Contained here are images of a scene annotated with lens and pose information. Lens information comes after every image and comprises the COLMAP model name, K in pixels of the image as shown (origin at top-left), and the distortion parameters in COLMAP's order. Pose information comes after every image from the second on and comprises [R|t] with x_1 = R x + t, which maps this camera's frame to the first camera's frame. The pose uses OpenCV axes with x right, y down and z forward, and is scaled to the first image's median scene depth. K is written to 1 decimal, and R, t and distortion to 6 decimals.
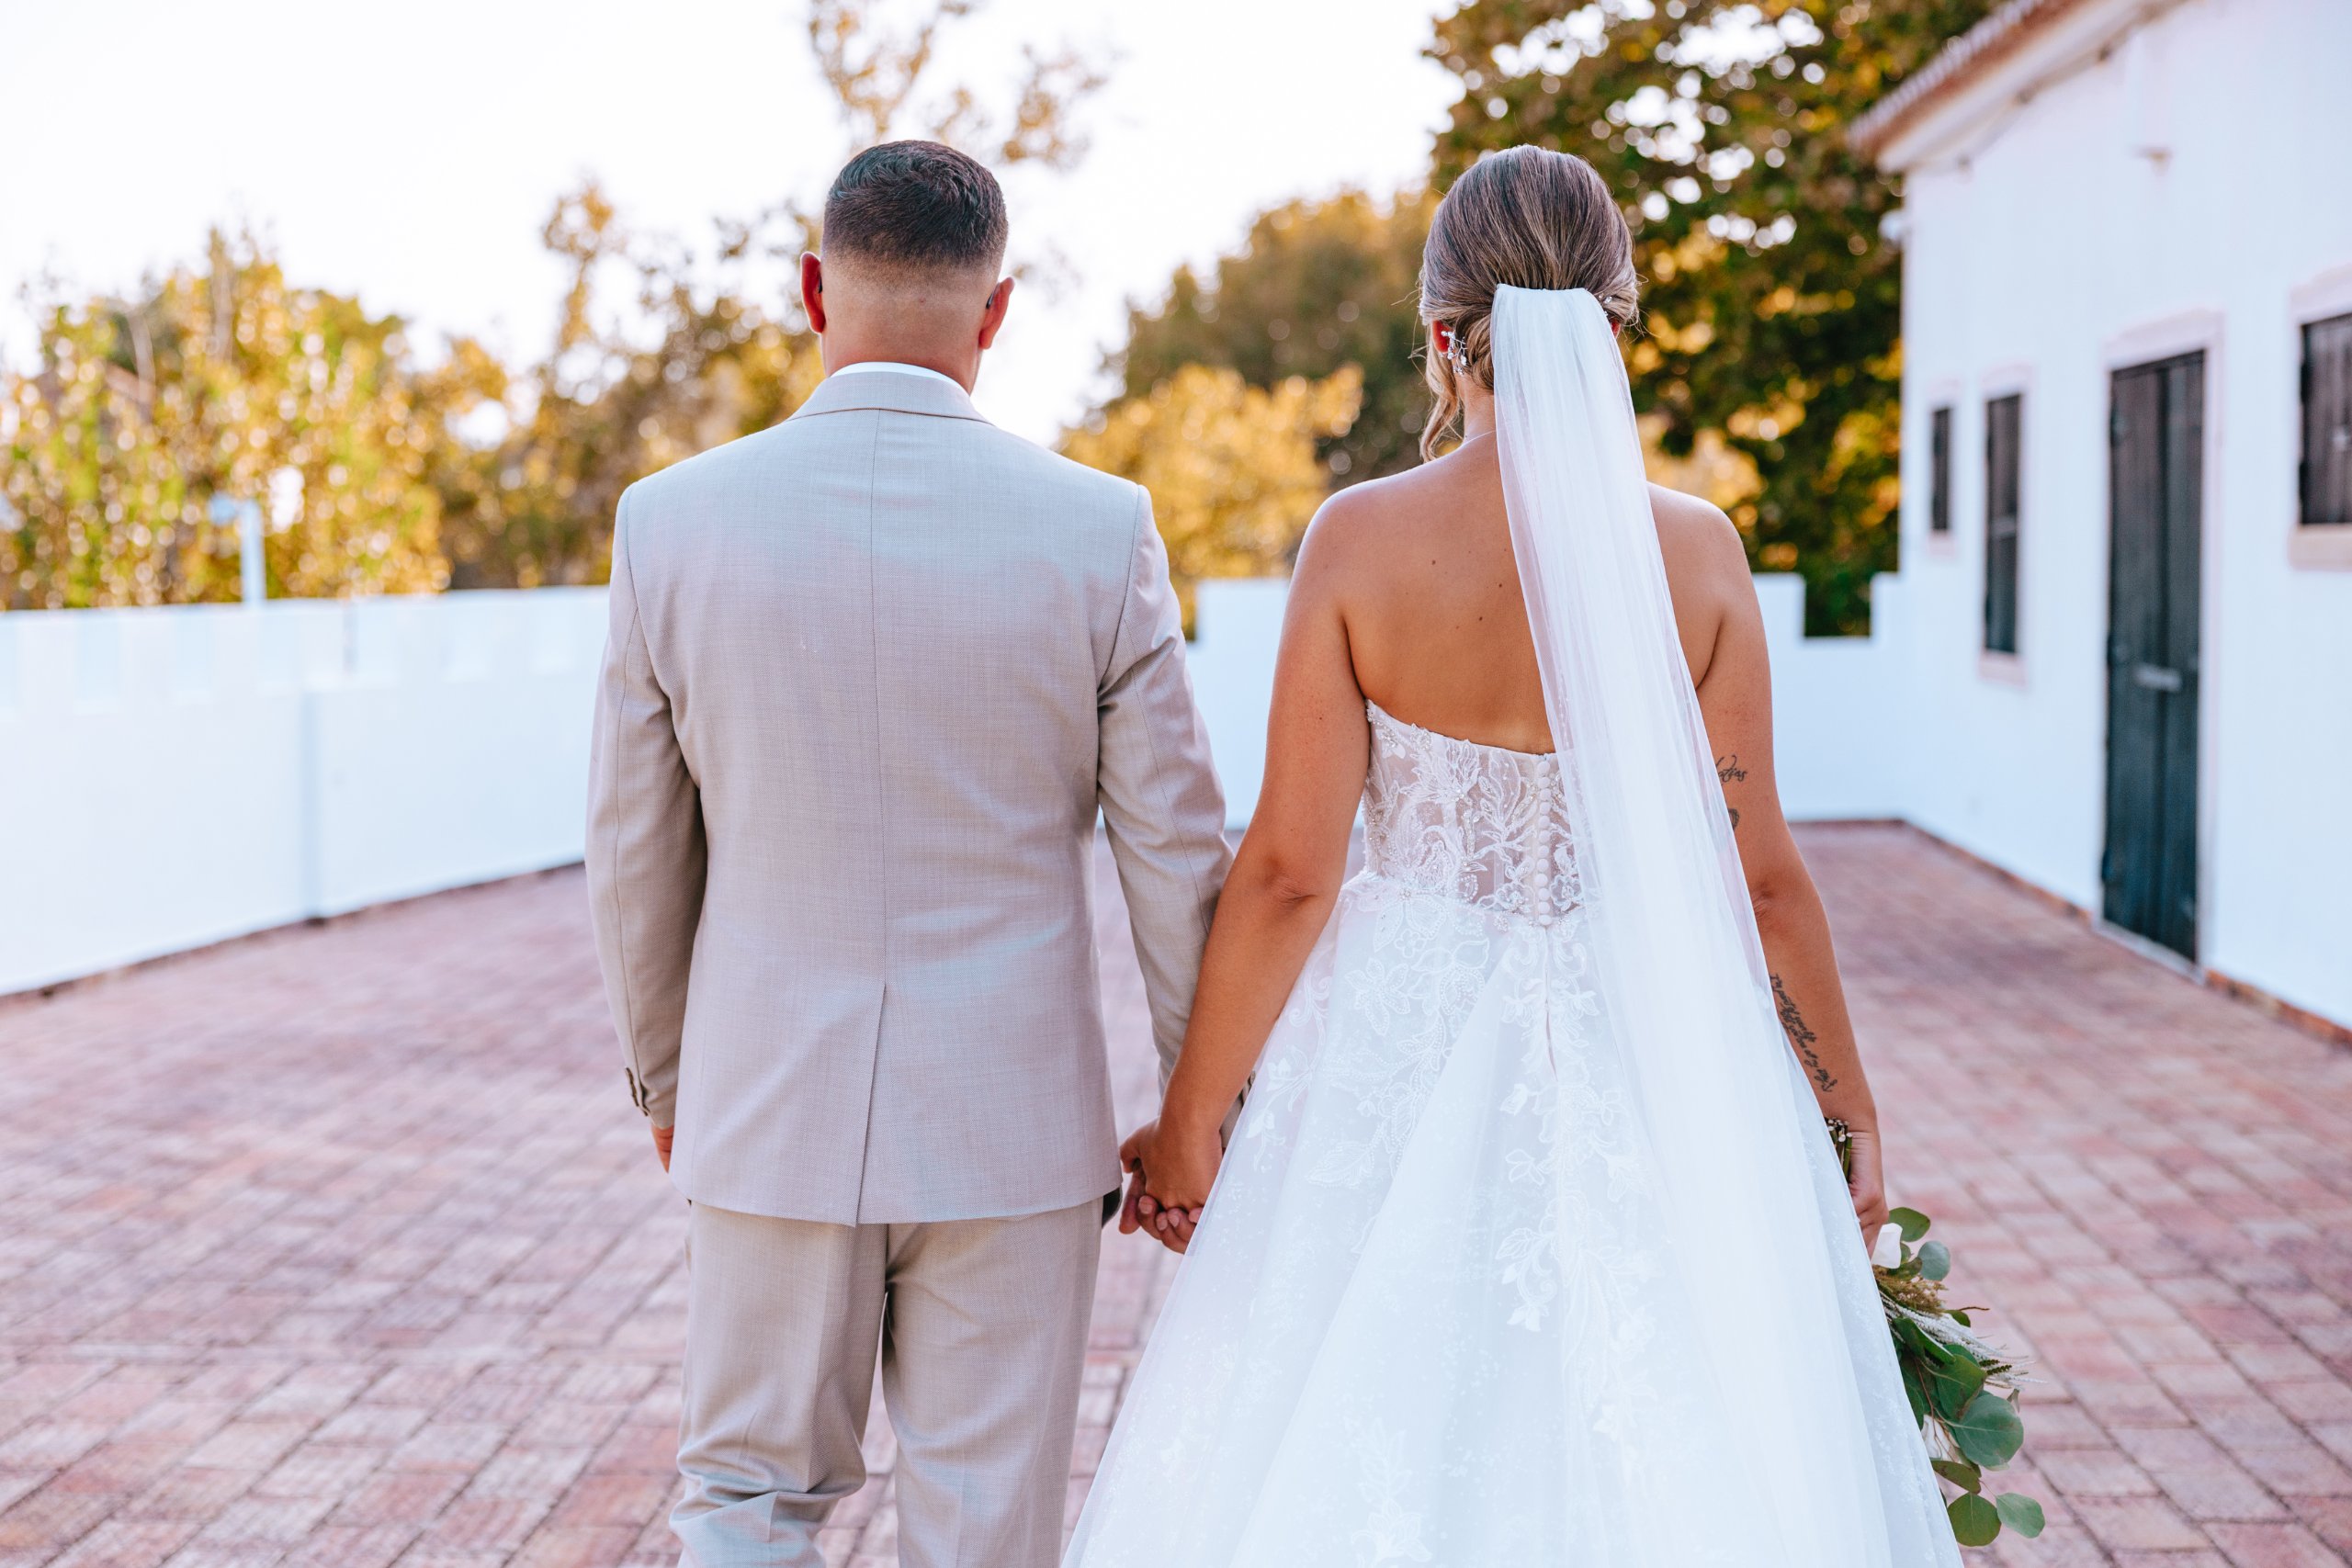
lens RADIAL K [[3759.4, 0, 1169.0], [0, 3759.4, 779.2], [0, 0, 1]] dist [0.033661, -0.118484]
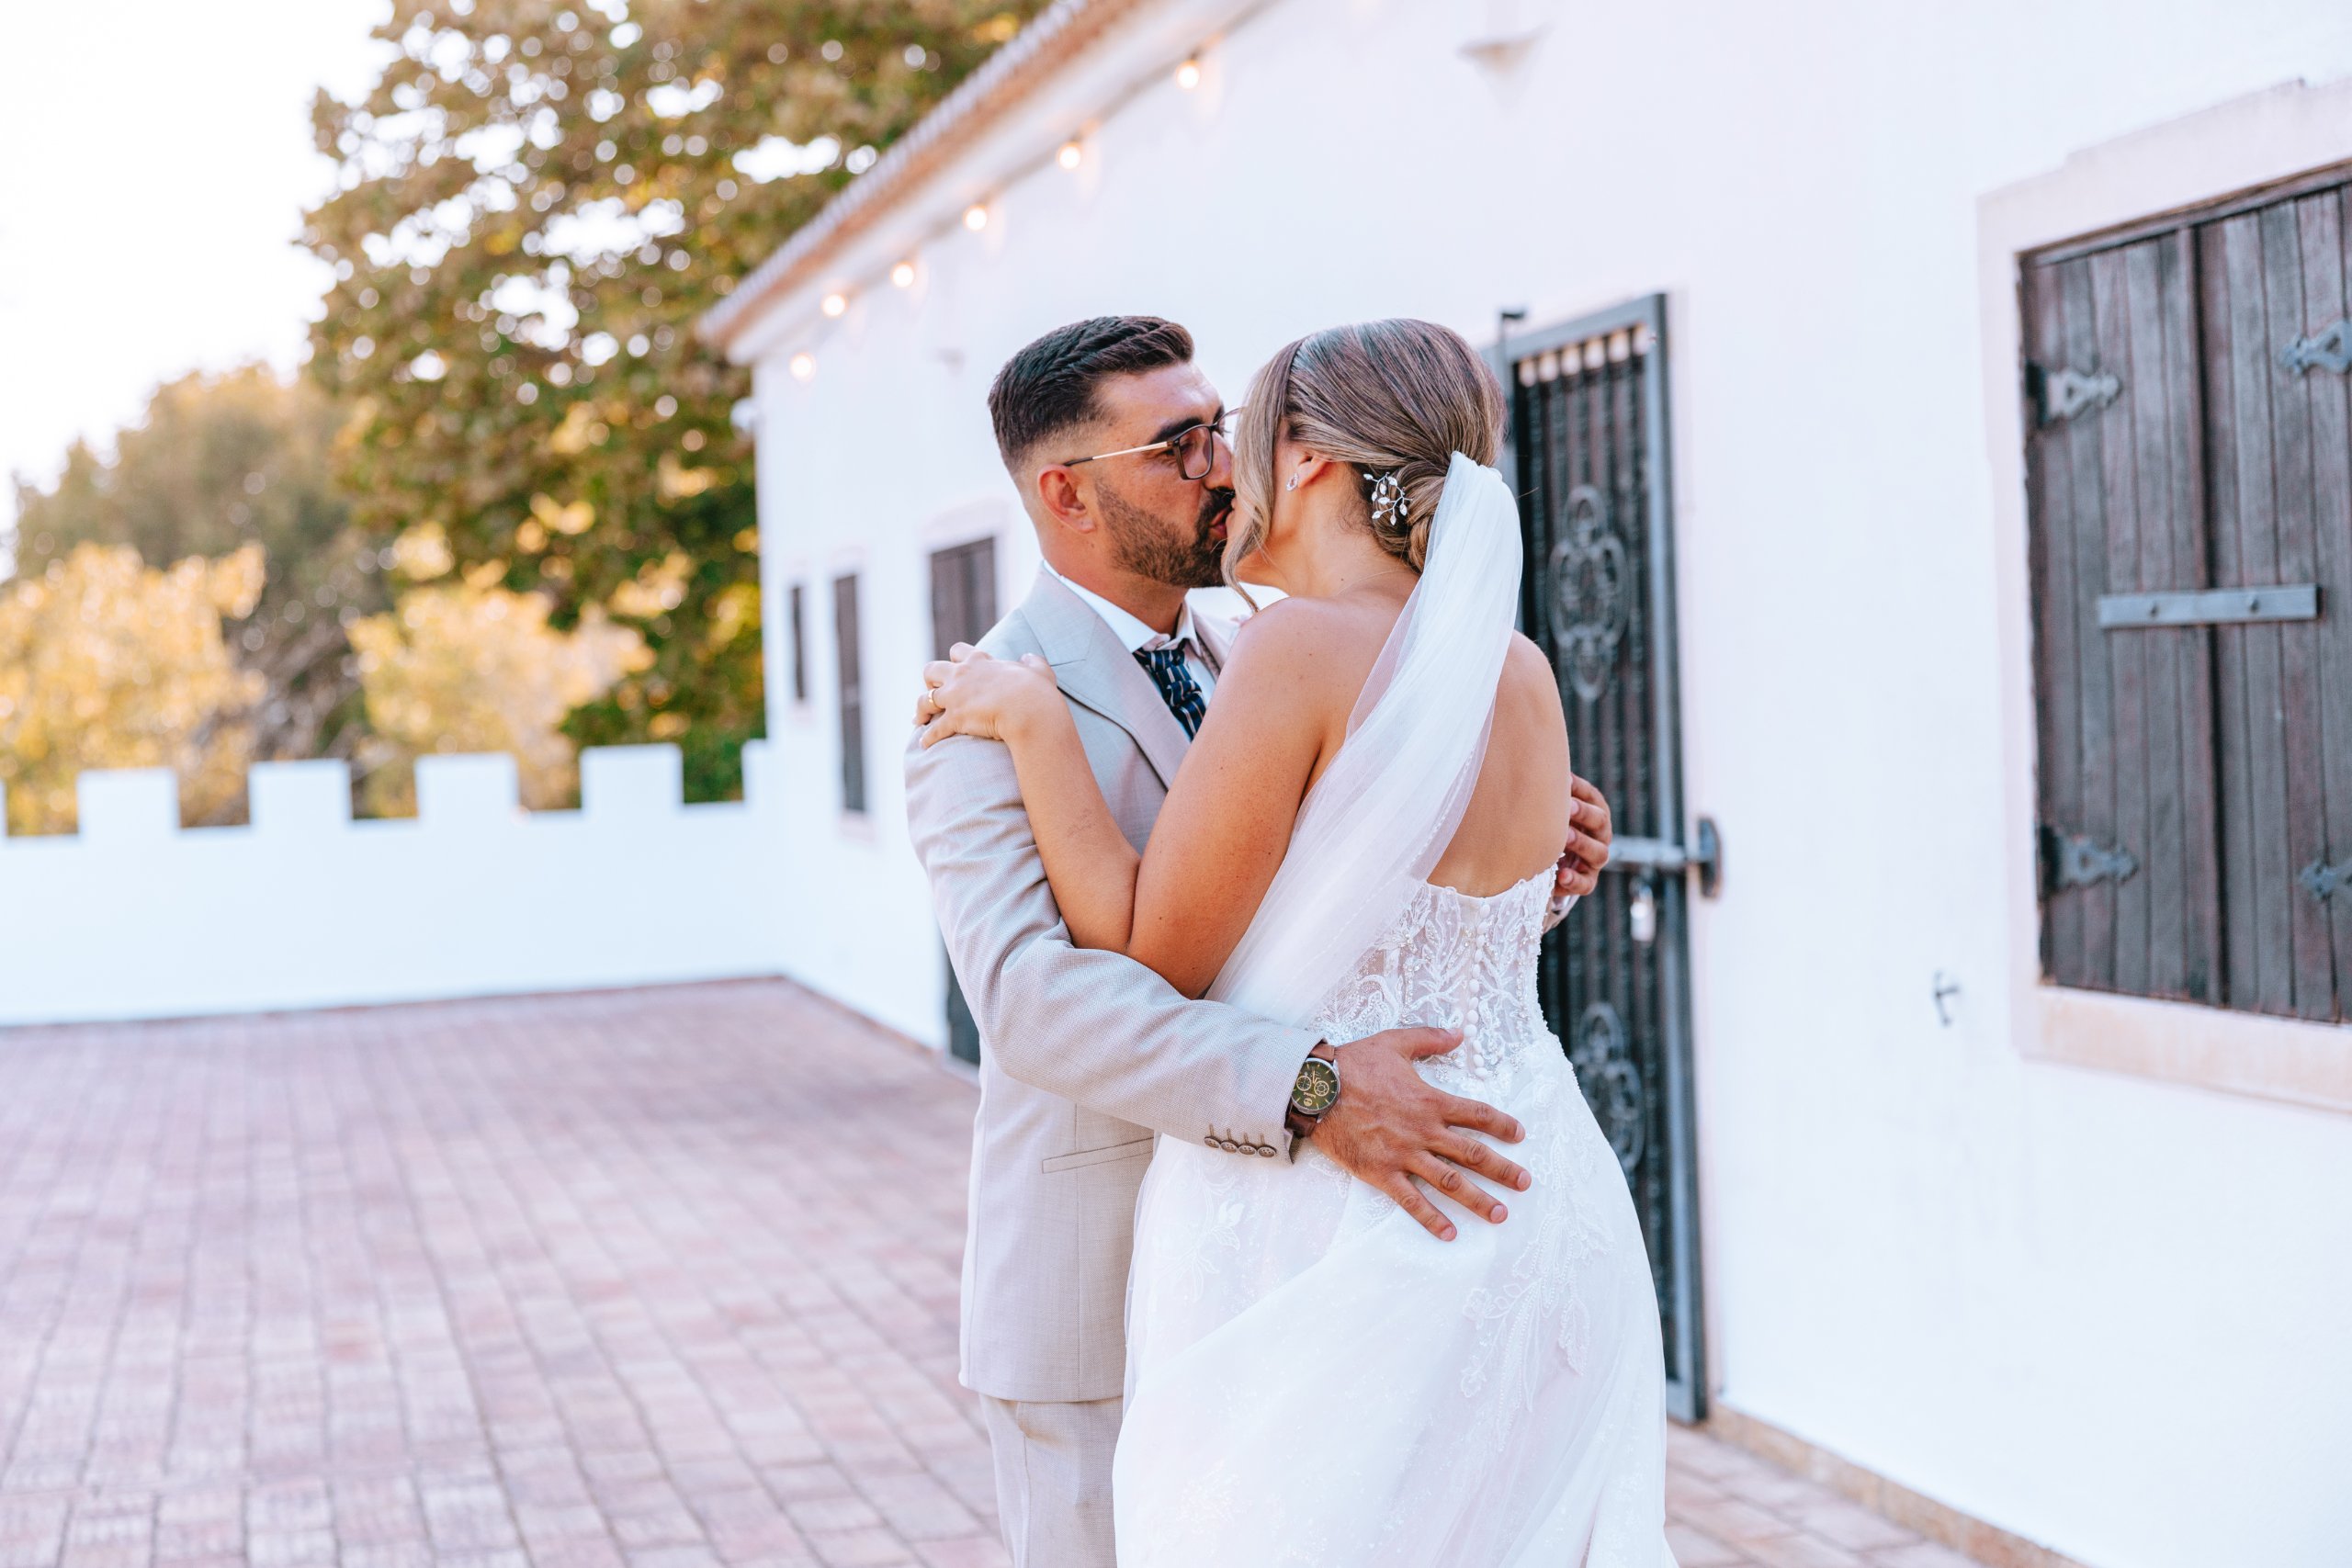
lens RADIAL K [[3824.5, 0, 1179.0], [0, 3824.5, 821.3], [0, 0, 1]] dist [0.001673, -0.035975]
pose [[0.960445, -0.042372, 0.275228, 0.007263], [0.051375, 0.998352, -0.025581, 0.000868], [-0.273690, 0.038709, 0.961039, -0.050137]]
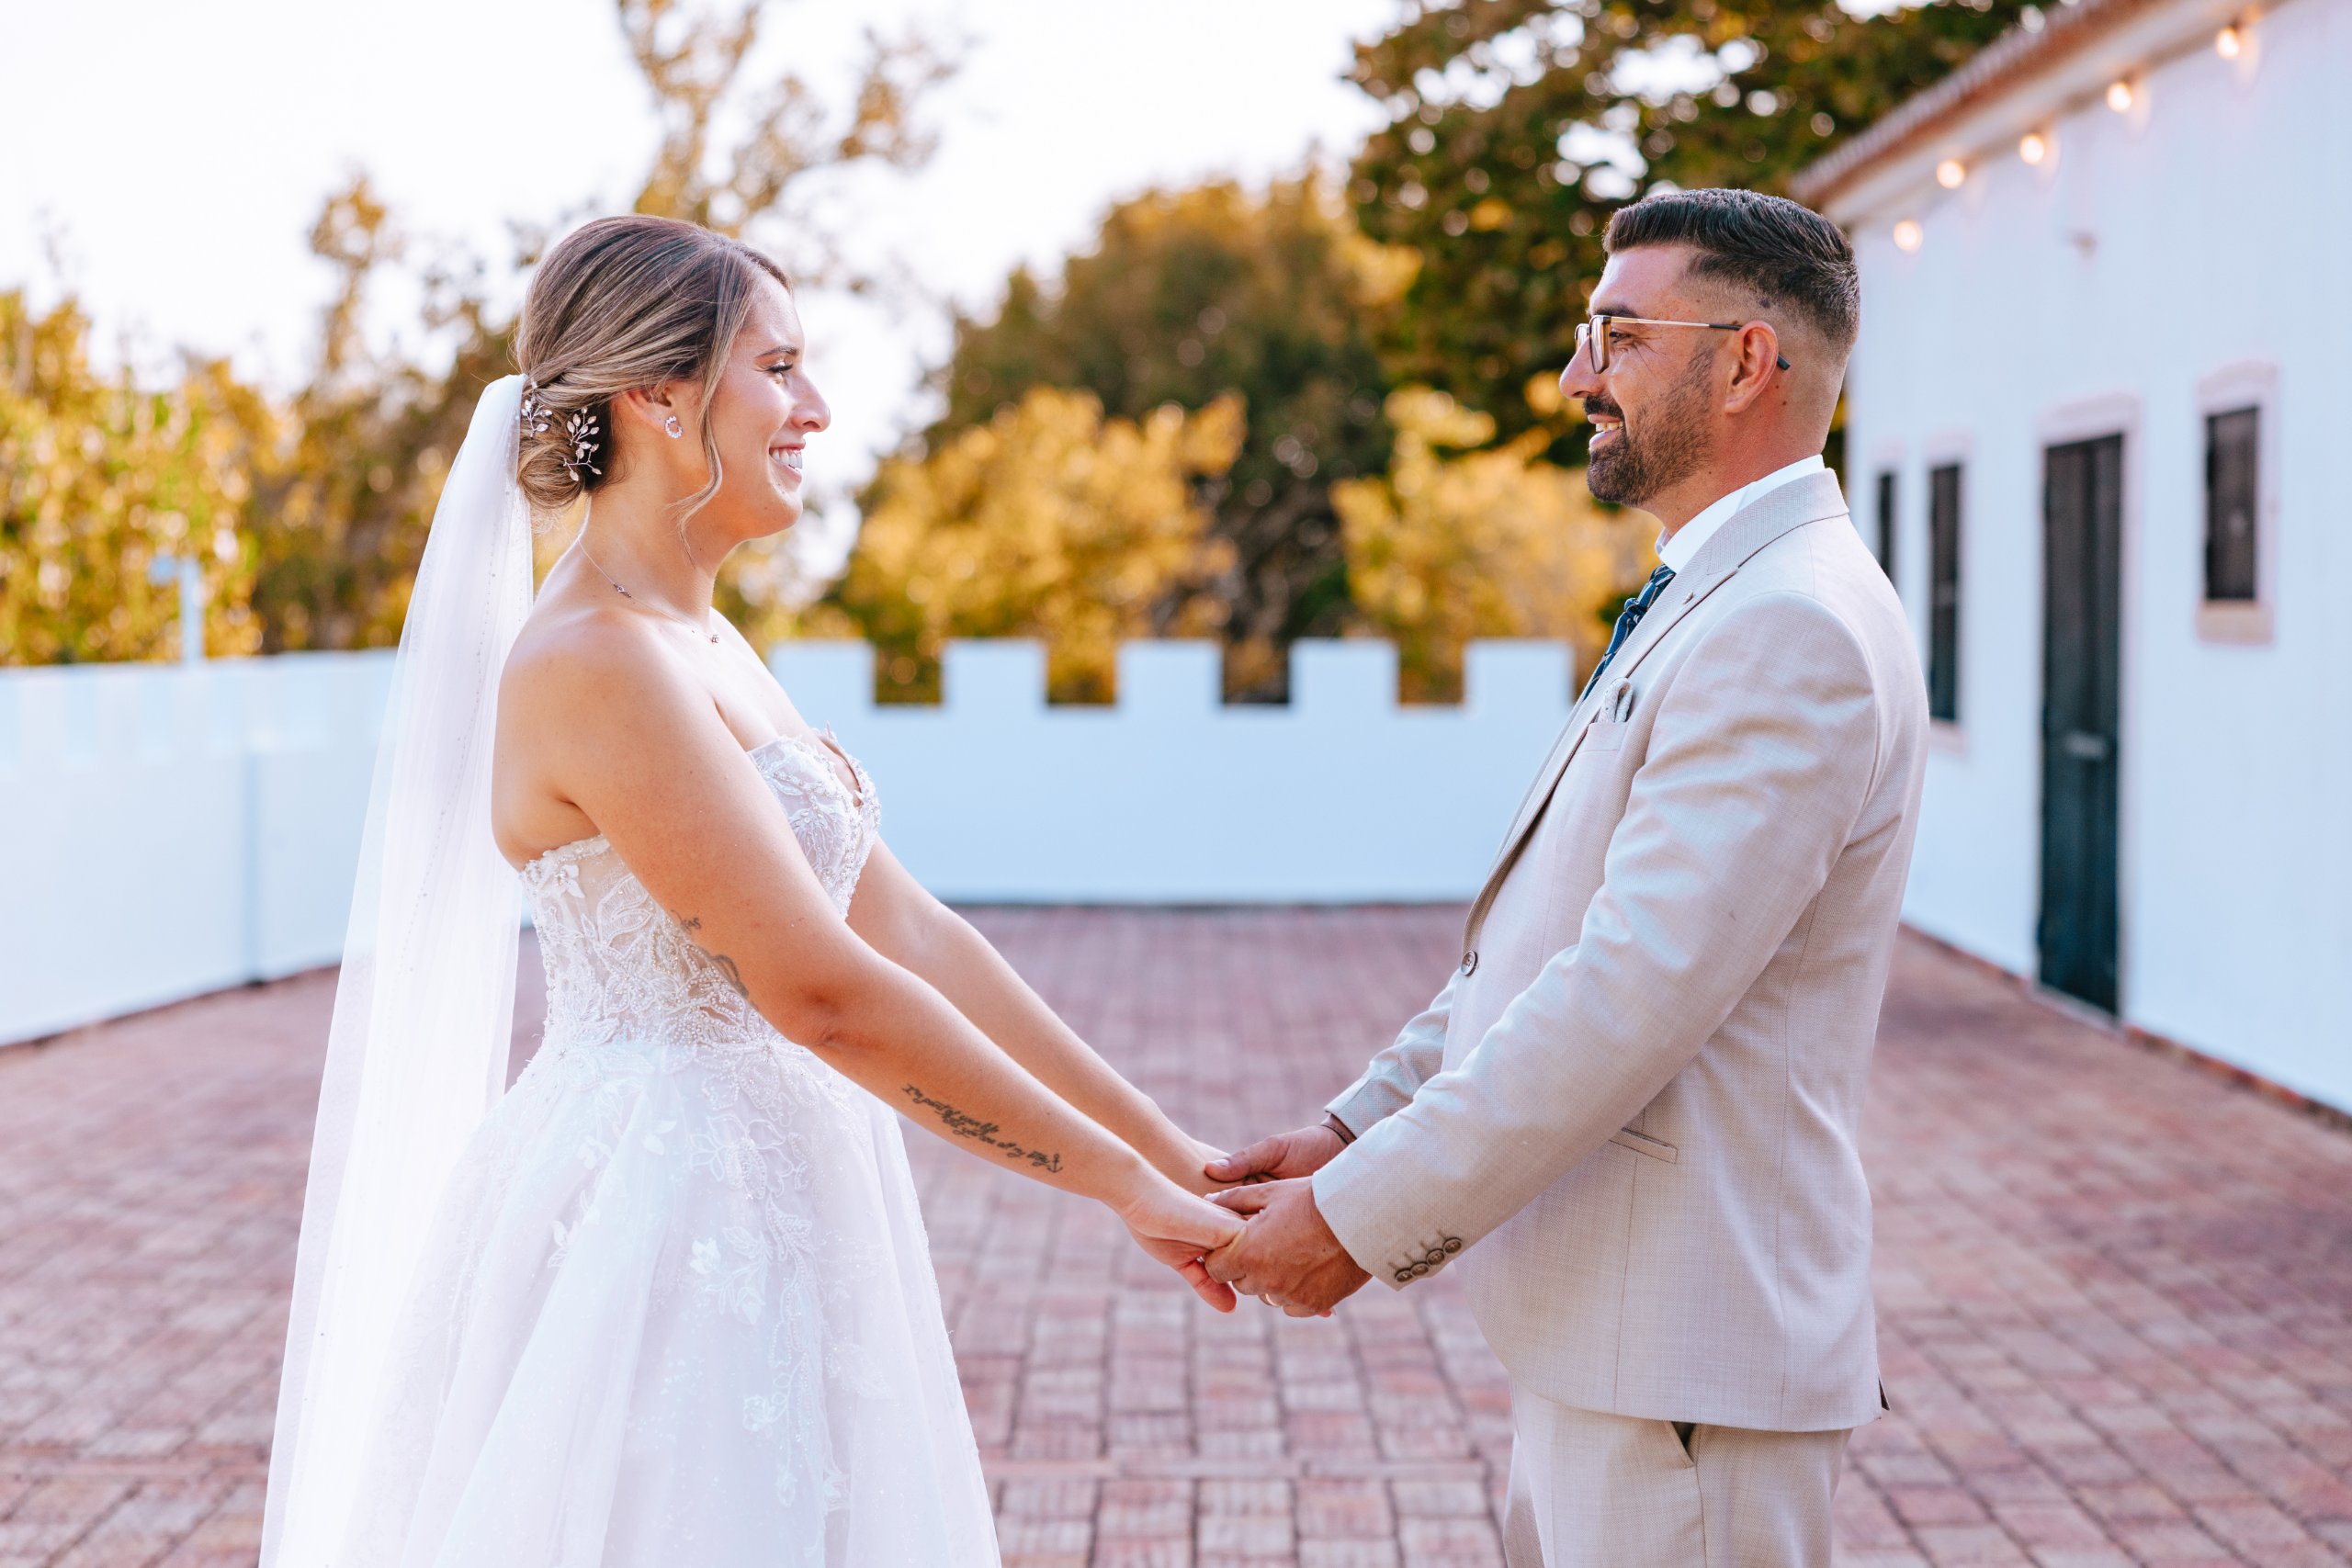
lens RADIAL K [[4613.2, 0, 1177.2], [0, 4613.2, 785.3], [0, 0, 1]] dist [0.015858, -0.043869]
pose [[0.999050, 0.004337, 0.043351, -0.023779], [-0.003442, 0.999780, -0.020703, 0.006330], [-0.043431, 0.020534, 0.998845, -0.146489]]
